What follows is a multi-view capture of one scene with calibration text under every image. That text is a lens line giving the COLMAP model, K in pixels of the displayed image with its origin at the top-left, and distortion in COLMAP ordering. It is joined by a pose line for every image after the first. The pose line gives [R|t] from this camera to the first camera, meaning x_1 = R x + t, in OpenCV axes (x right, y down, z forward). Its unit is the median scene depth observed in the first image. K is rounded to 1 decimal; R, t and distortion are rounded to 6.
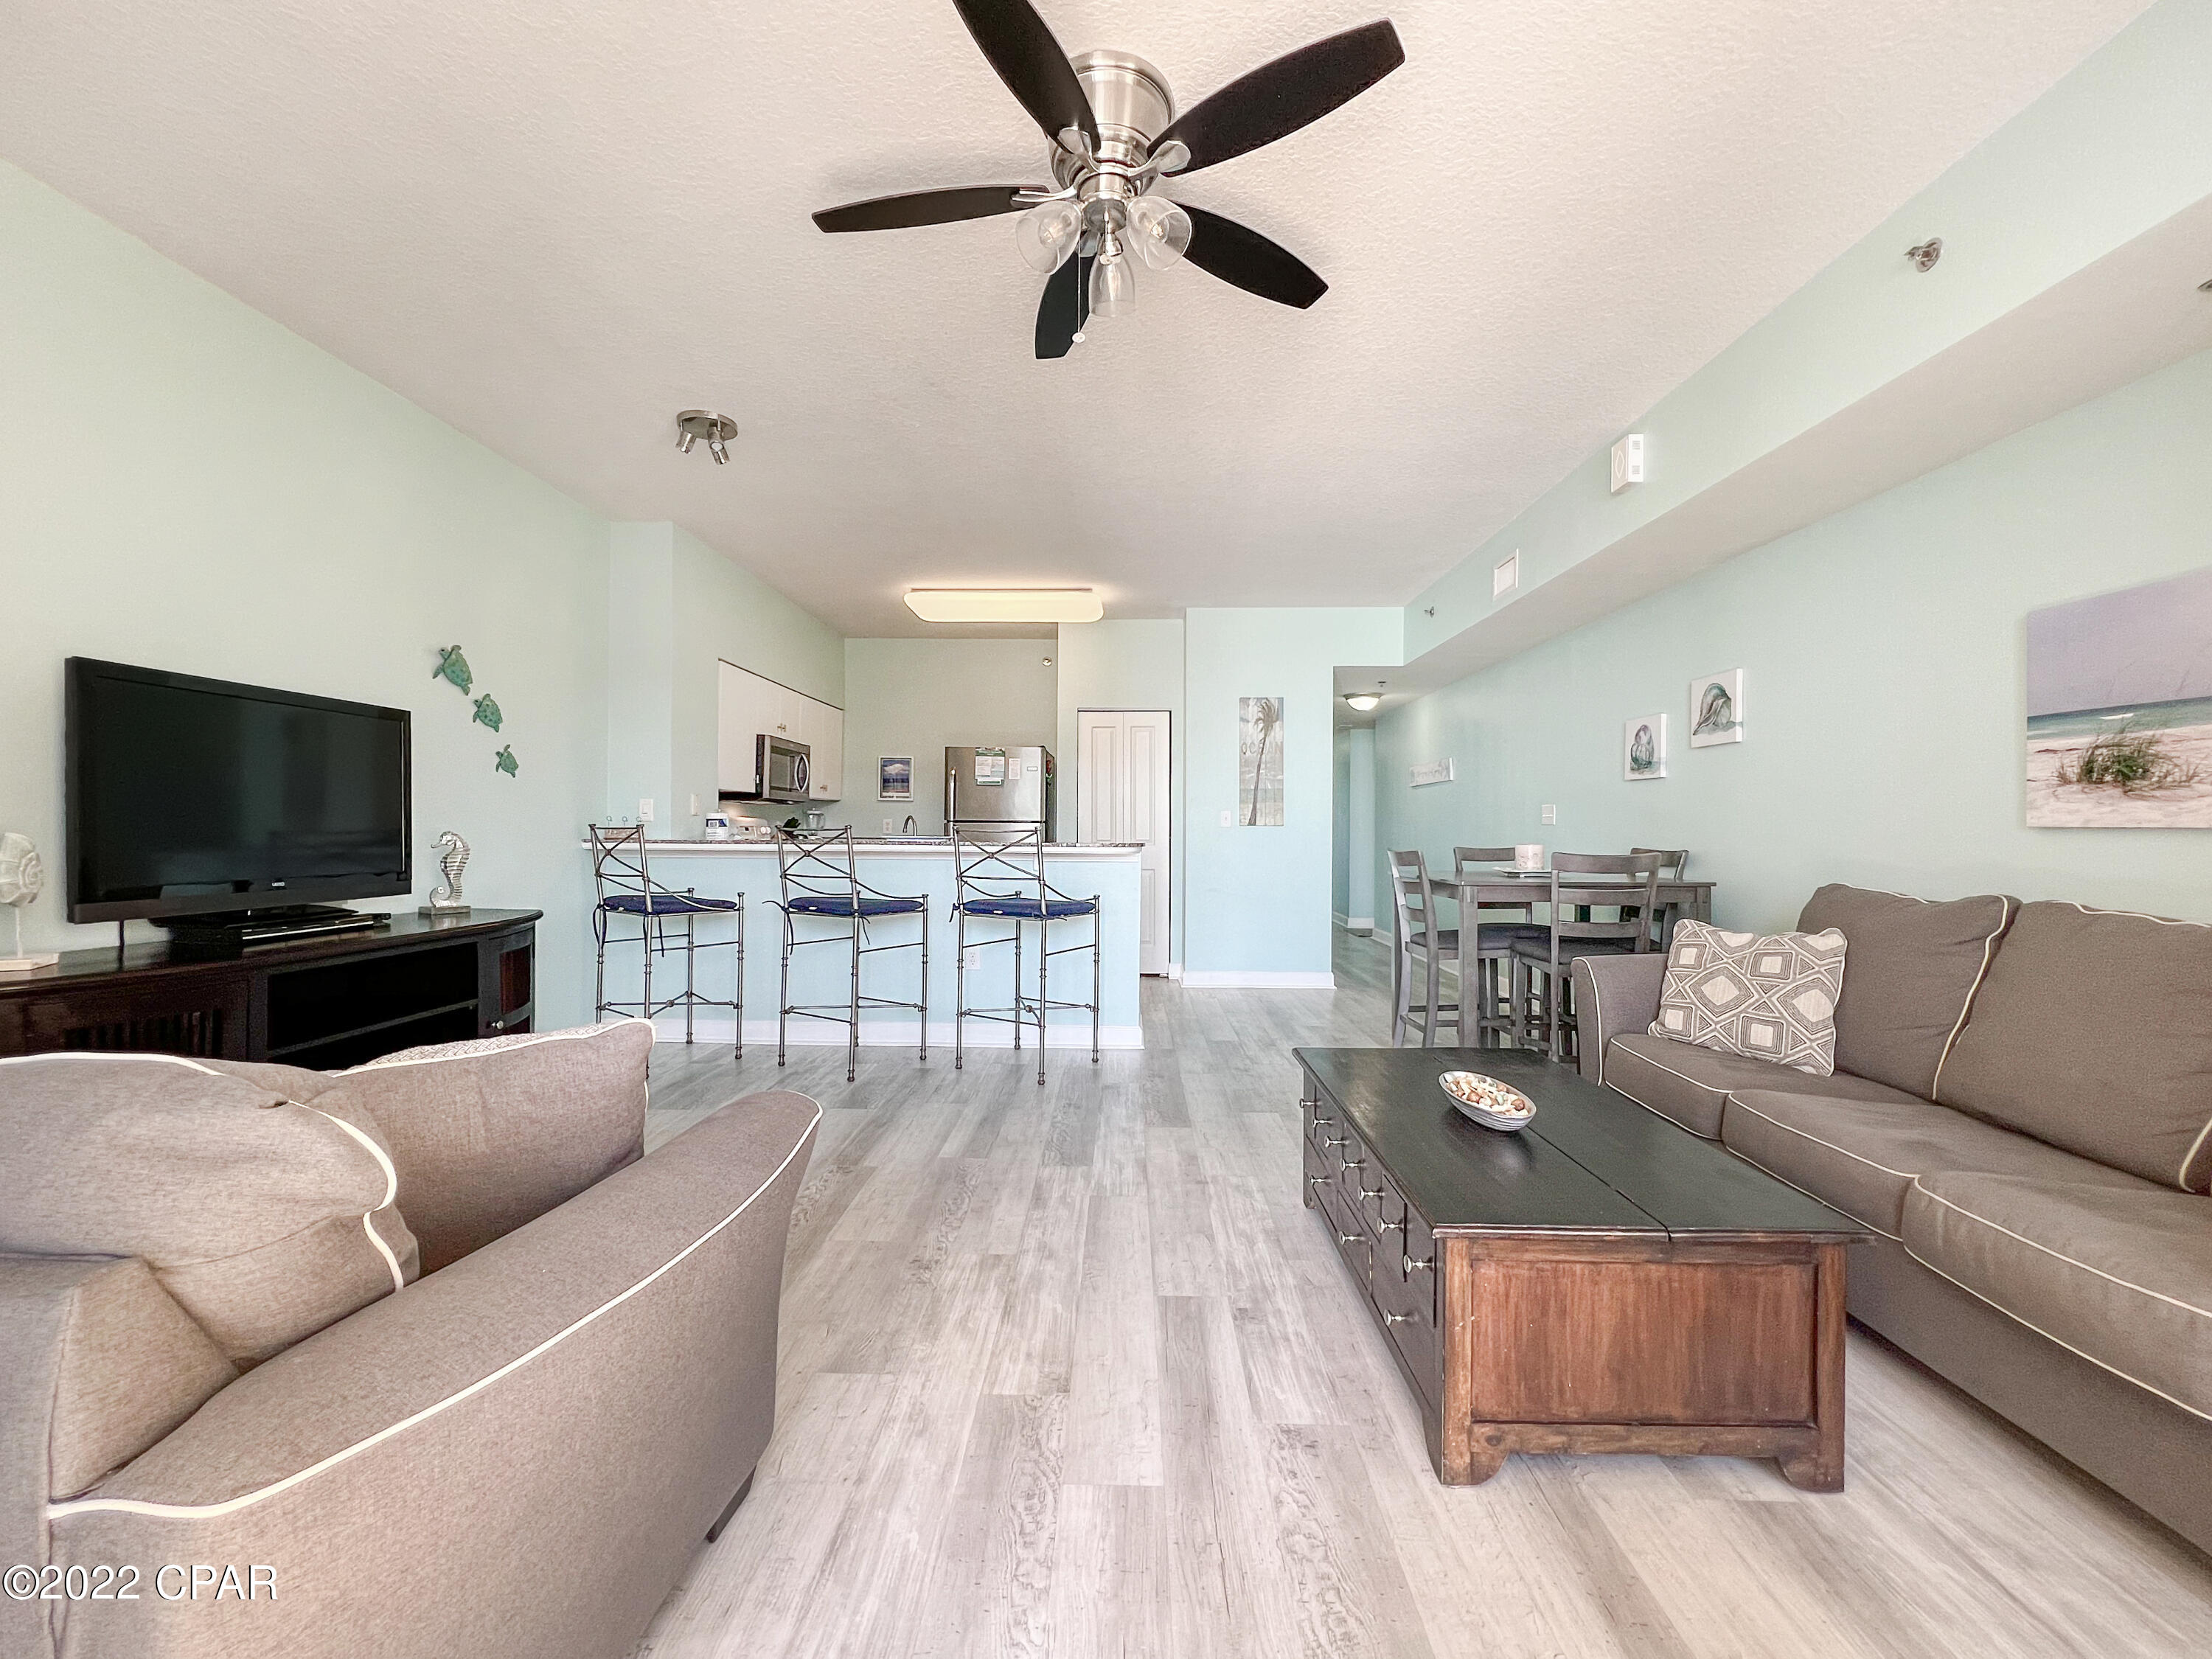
lens RADIAL K [[890.9, 0, 1104.0], [0, 890.9, 837.5], [0, 0, 1]] dist [-0.001887, 0.000467]
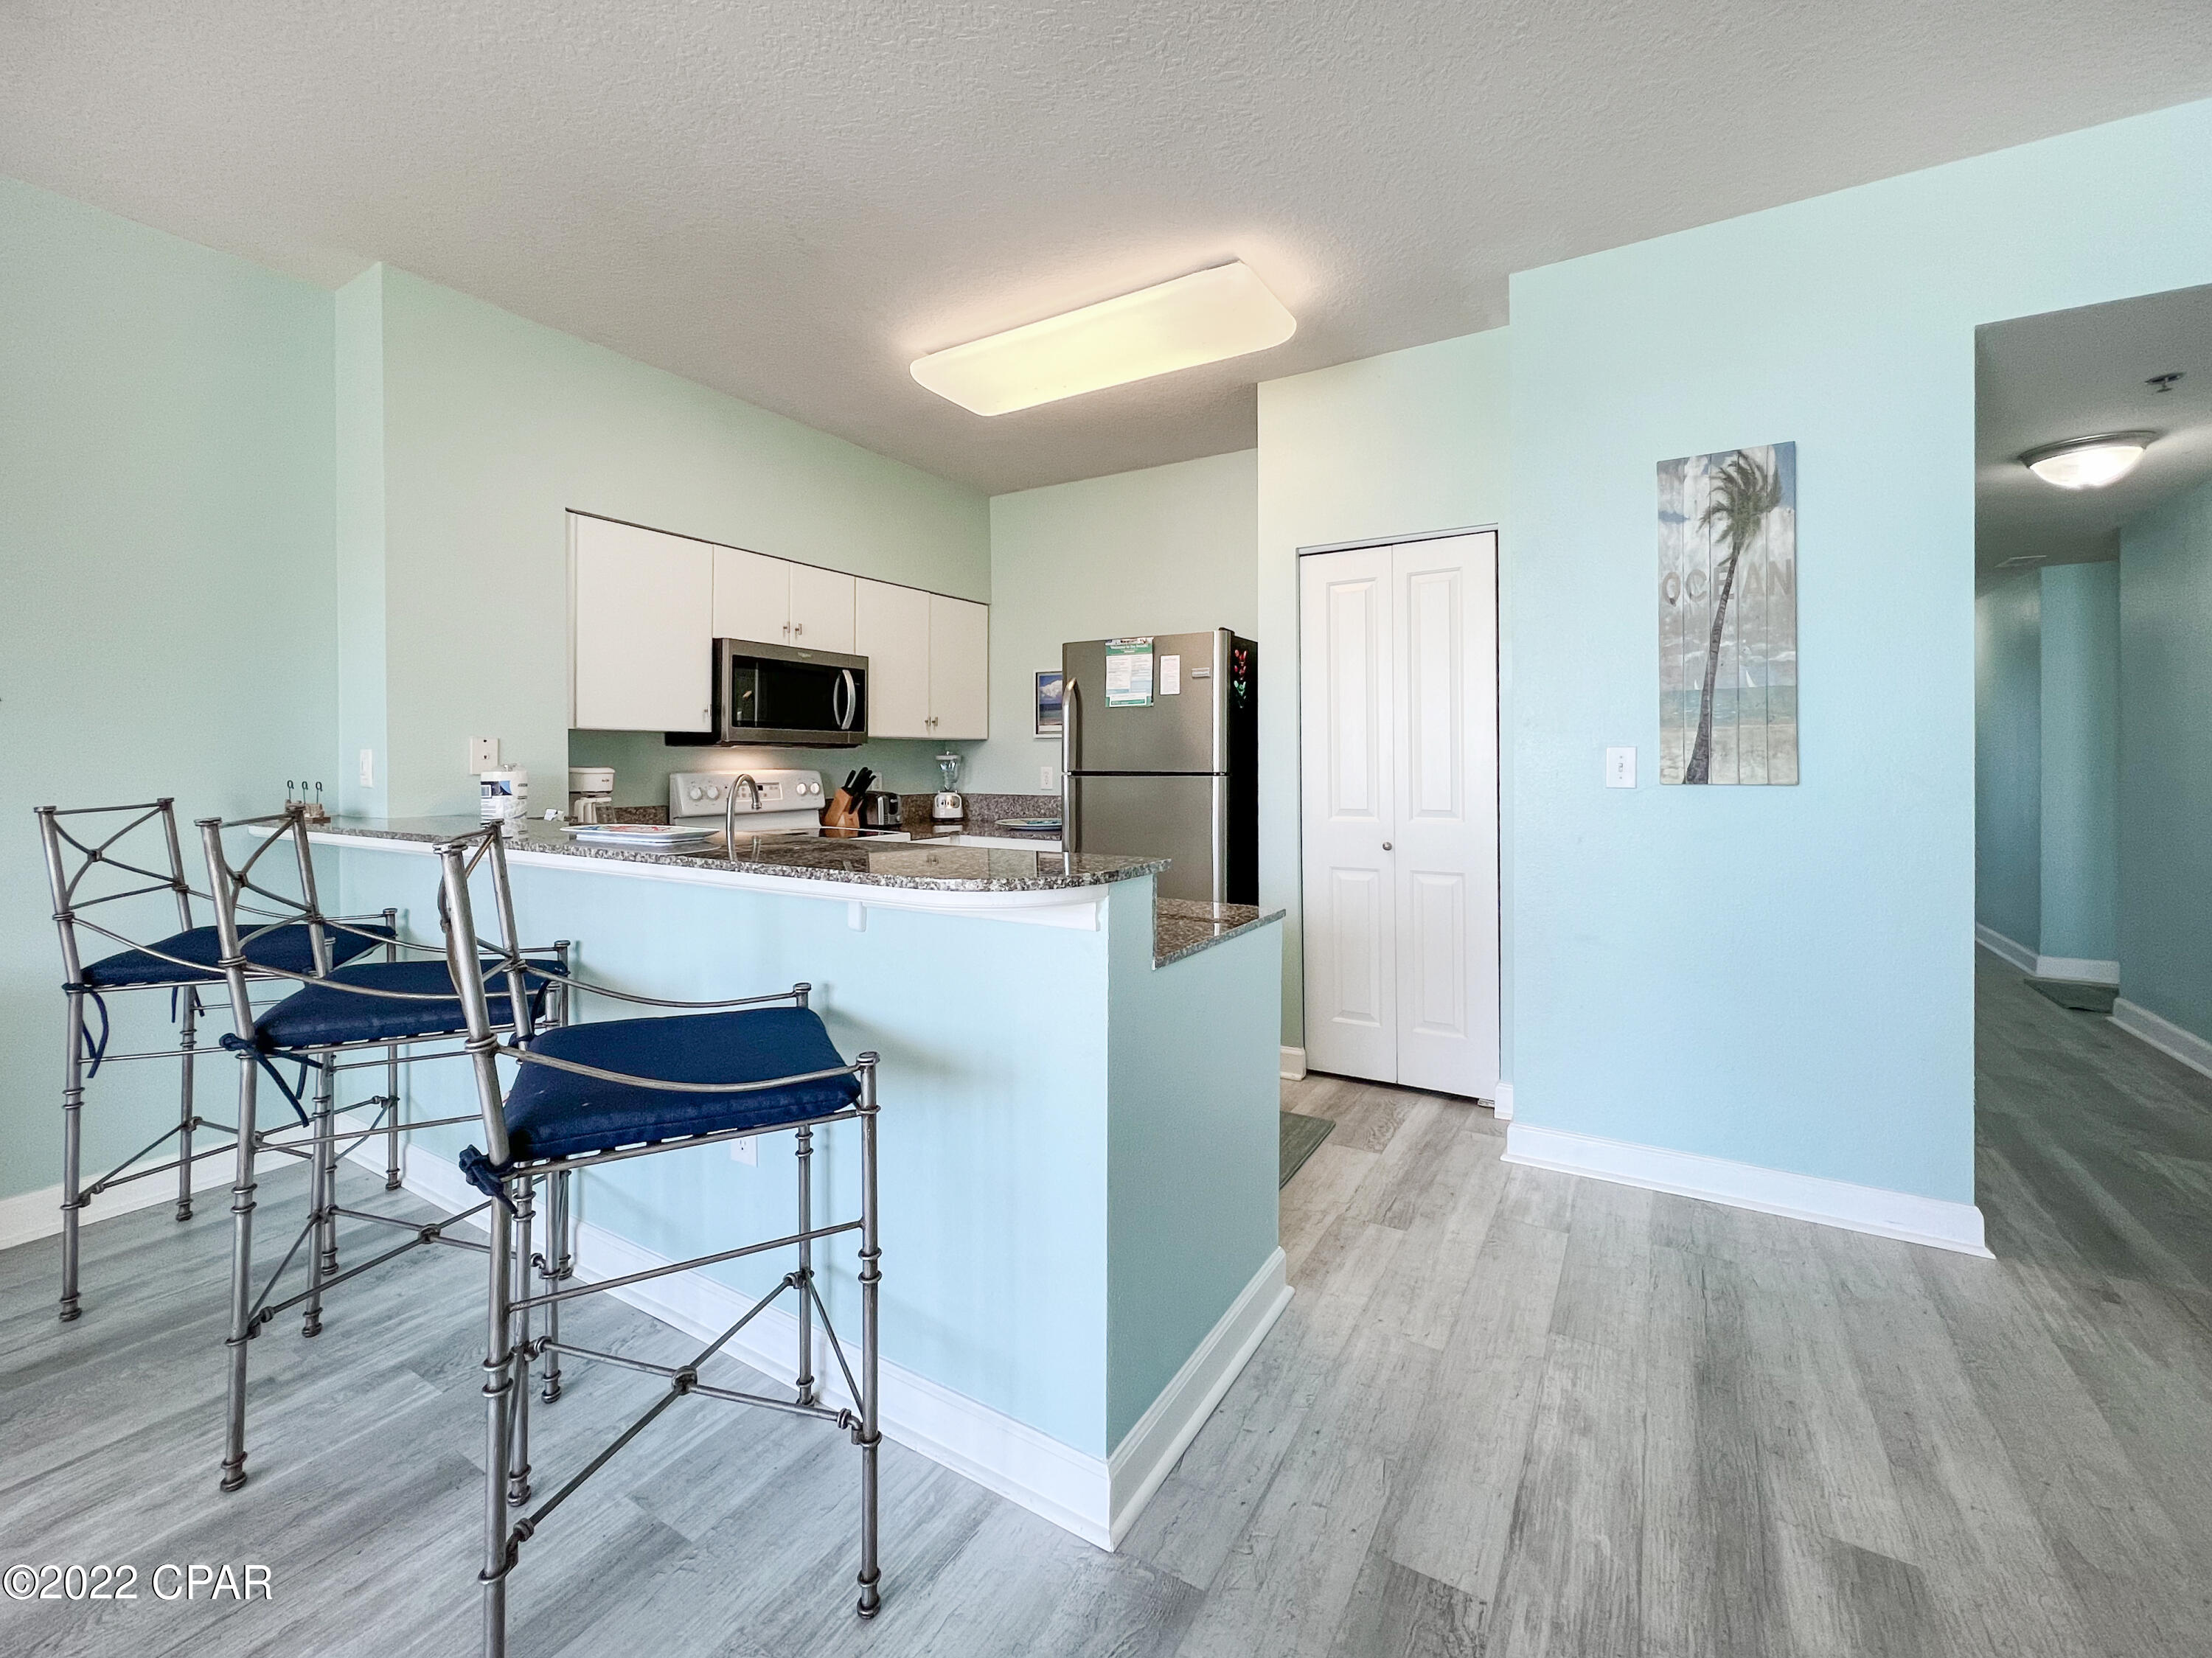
lens RADIAL K [[900.9, 0, 1099.4], [0, 900.9, 767.7], [0, 0, 1]] dist [-0.000411, 0.000133]
pose [[0.861544, -0.005198, -0.507656, 0.140968], [0.003103, 0.999983, -0.004973, -0.019120], [0.507673, 0.002709, 0.861545, 0.524873]]
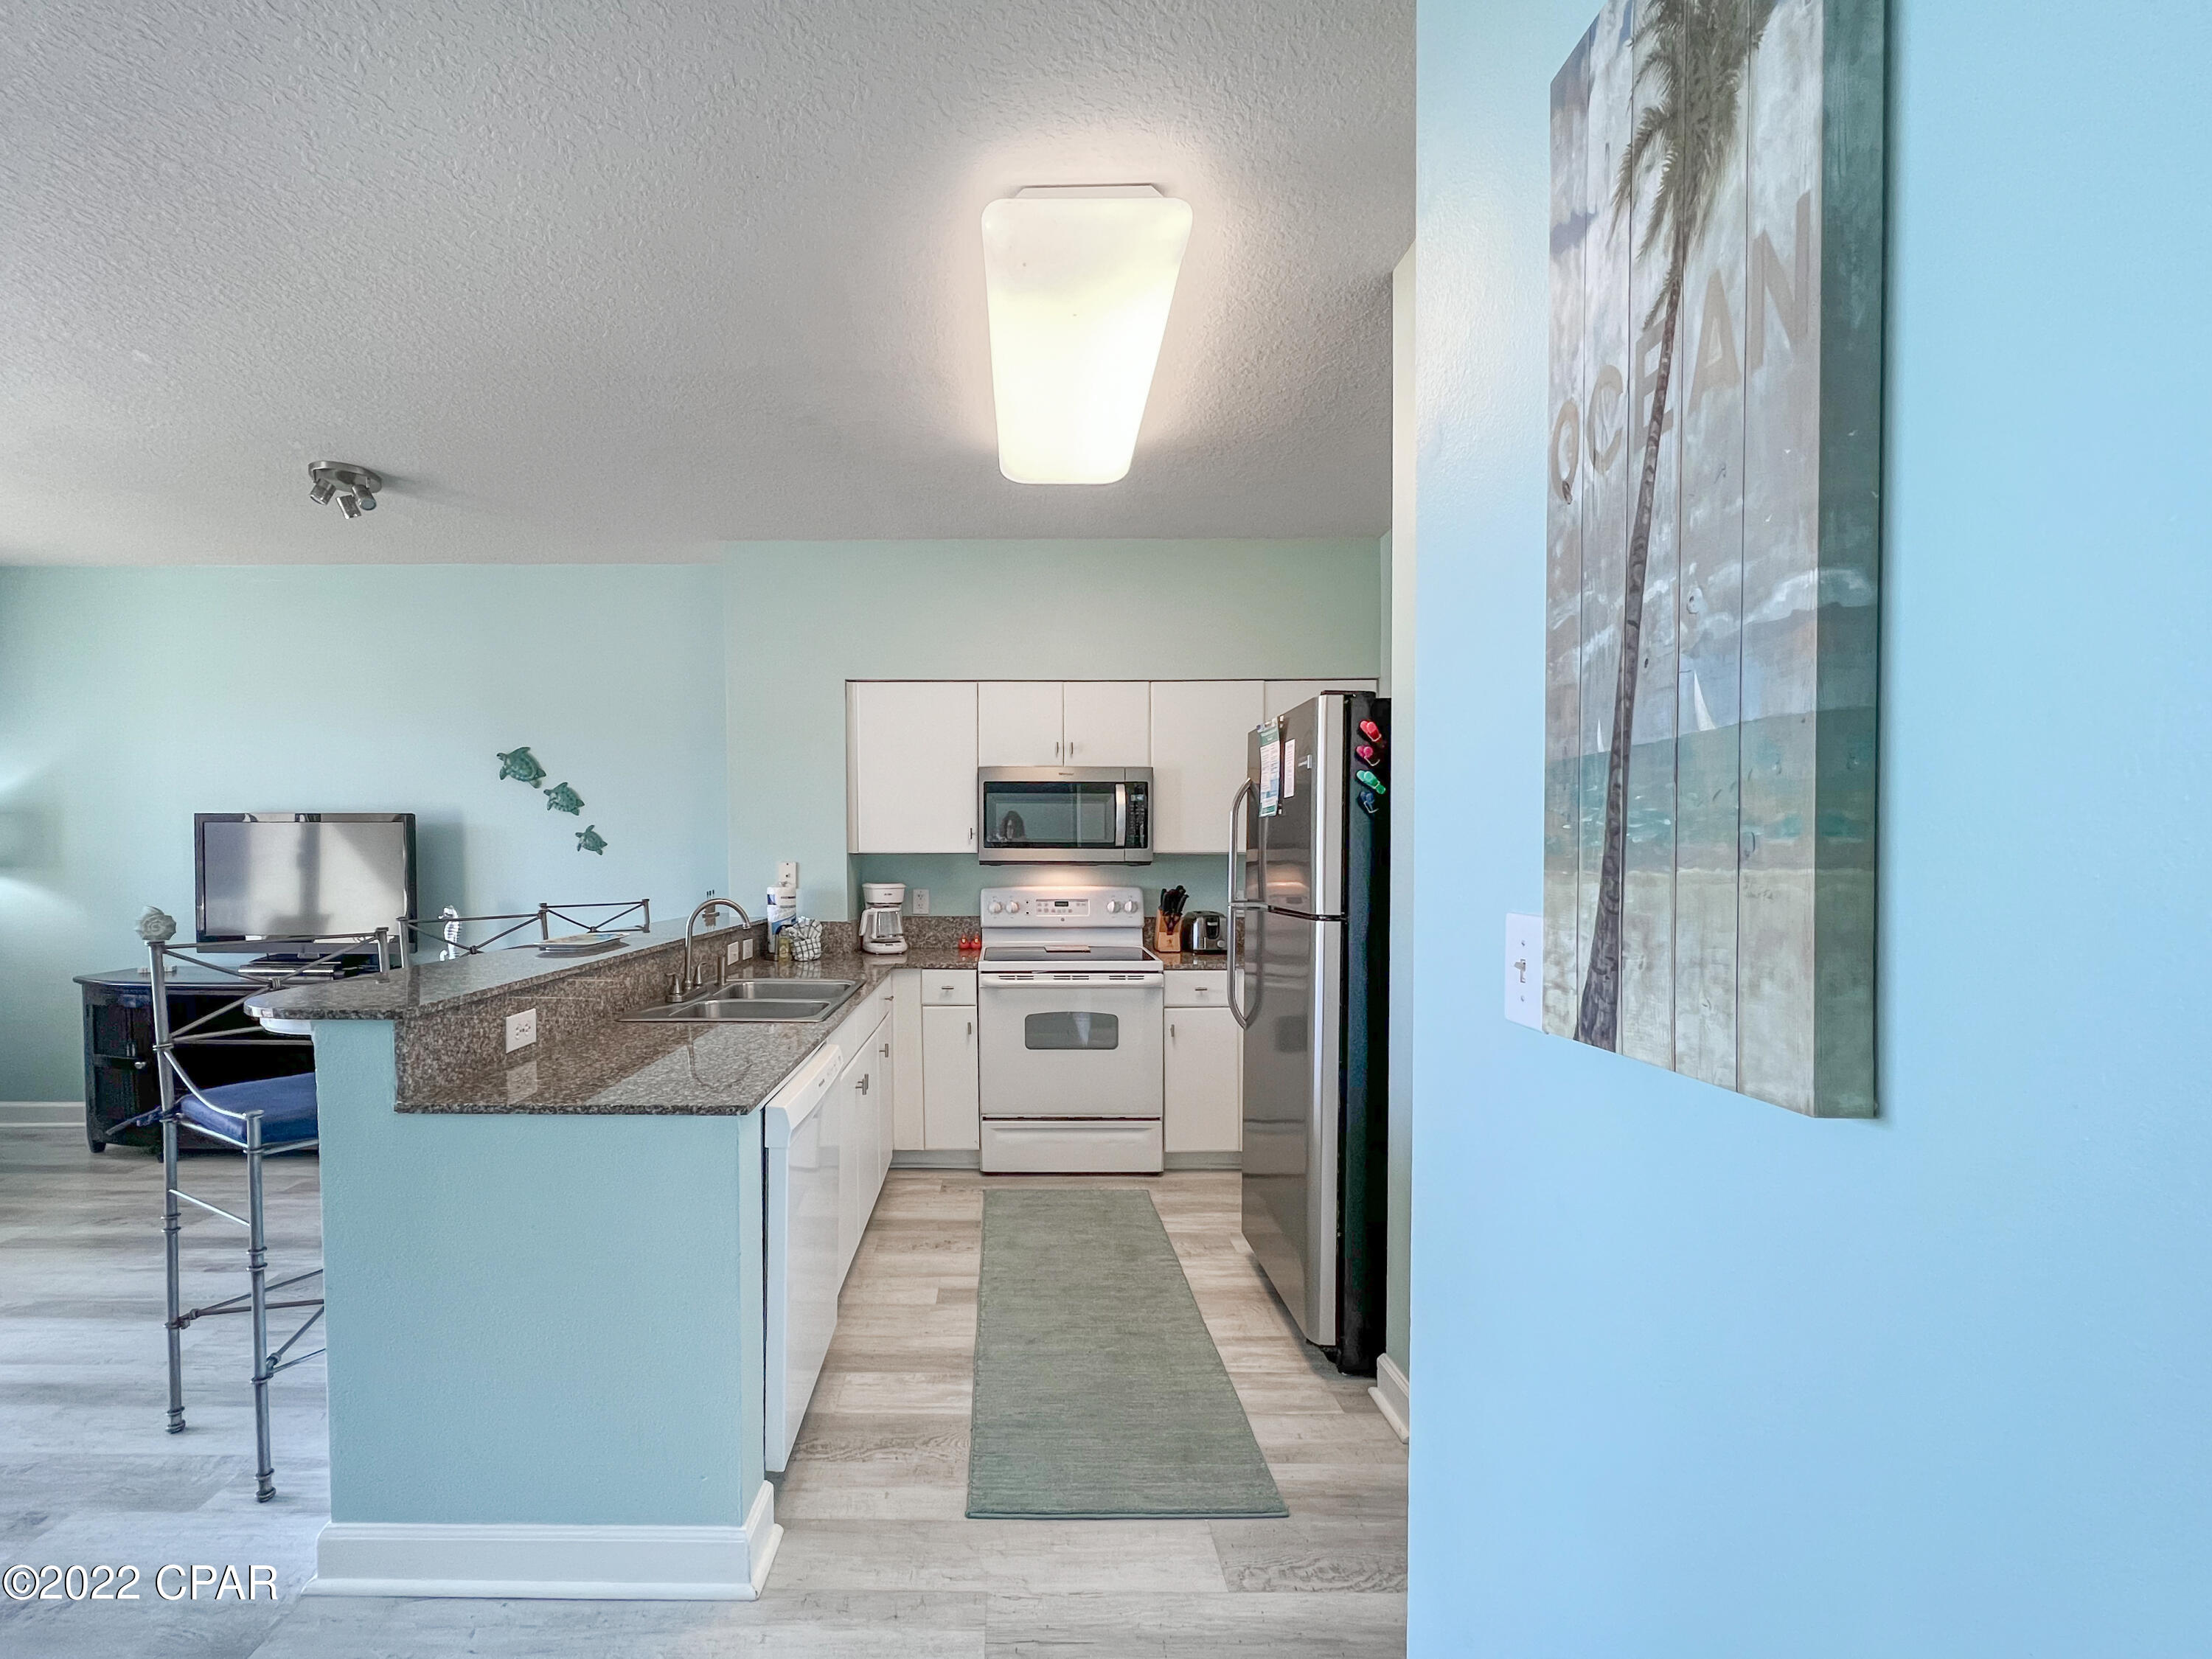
lens RADIAL K [[943.2, 0, 1051.4], [0, 943.2, 883.2], [0, 0, 1]] dist [-0.000184, 0.000329]
pose [[0.015294, 0.022068, -0.999639, 0.297126], [-0.010544, 0.999704, 0.021908, -0.038366], [0.999827, 0.010205, 0.015522, 0.921271]]
